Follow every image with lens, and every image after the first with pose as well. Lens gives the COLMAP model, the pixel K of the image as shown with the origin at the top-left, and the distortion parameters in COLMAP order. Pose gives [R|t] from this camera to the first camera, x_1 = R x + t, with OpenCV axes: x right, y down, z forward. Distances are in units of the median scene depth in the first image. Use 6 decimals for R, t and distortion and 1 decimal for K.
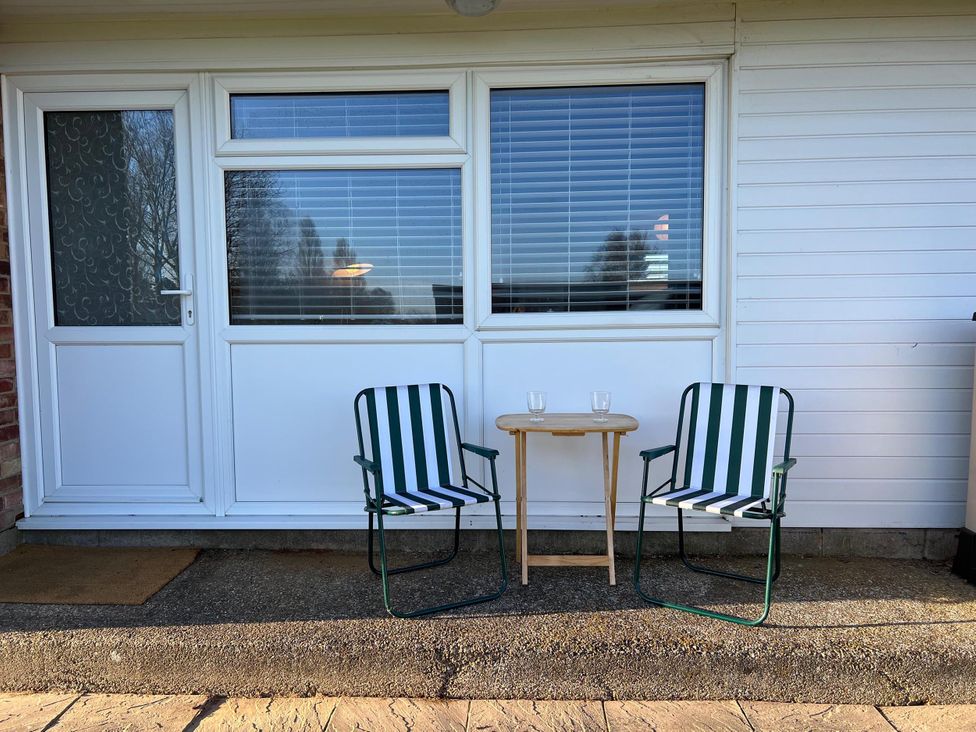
lens RADIAL K [[720.9, 0, 490.6], [0, 720.9, 369.3], [0, 0, 1]] dist [0.032224, -0.041482]
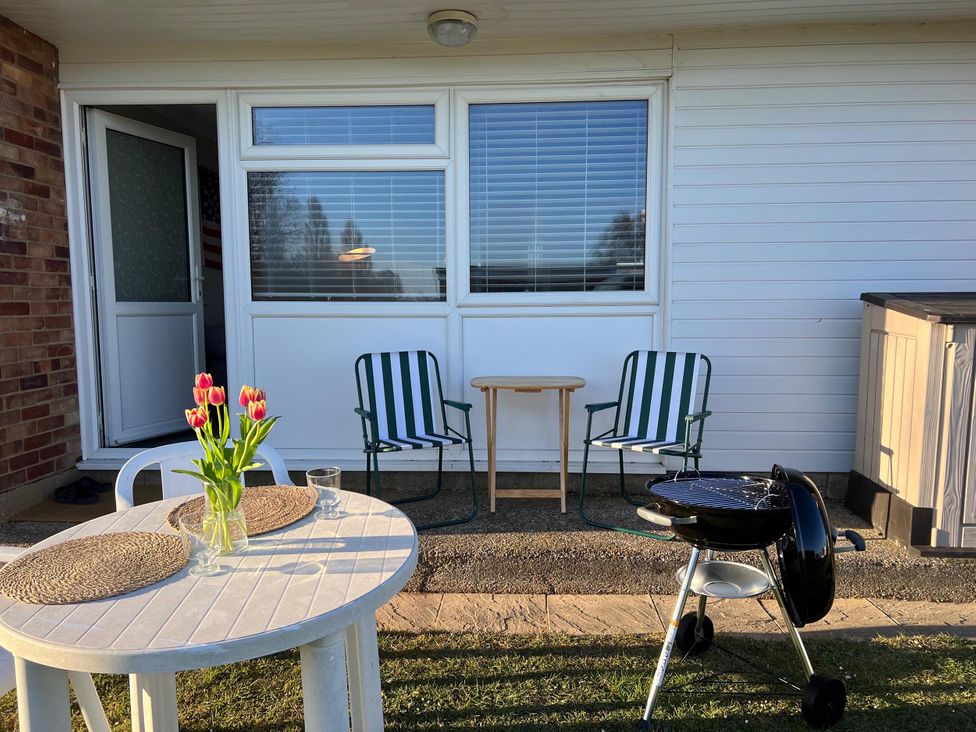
lens RADIAL K [[720.9, 0, 489.7], [0, 720.9, 370.9], [0, 0, 1]] dist [0.032224, -0.041482]
pose [[0.999918, 0.006344, -0.011149, 0.050984], [-0.006042, 0.999619, 0.026937, 0.021032], [0.011315, -0.026868, 0.999575, -0.211453]]
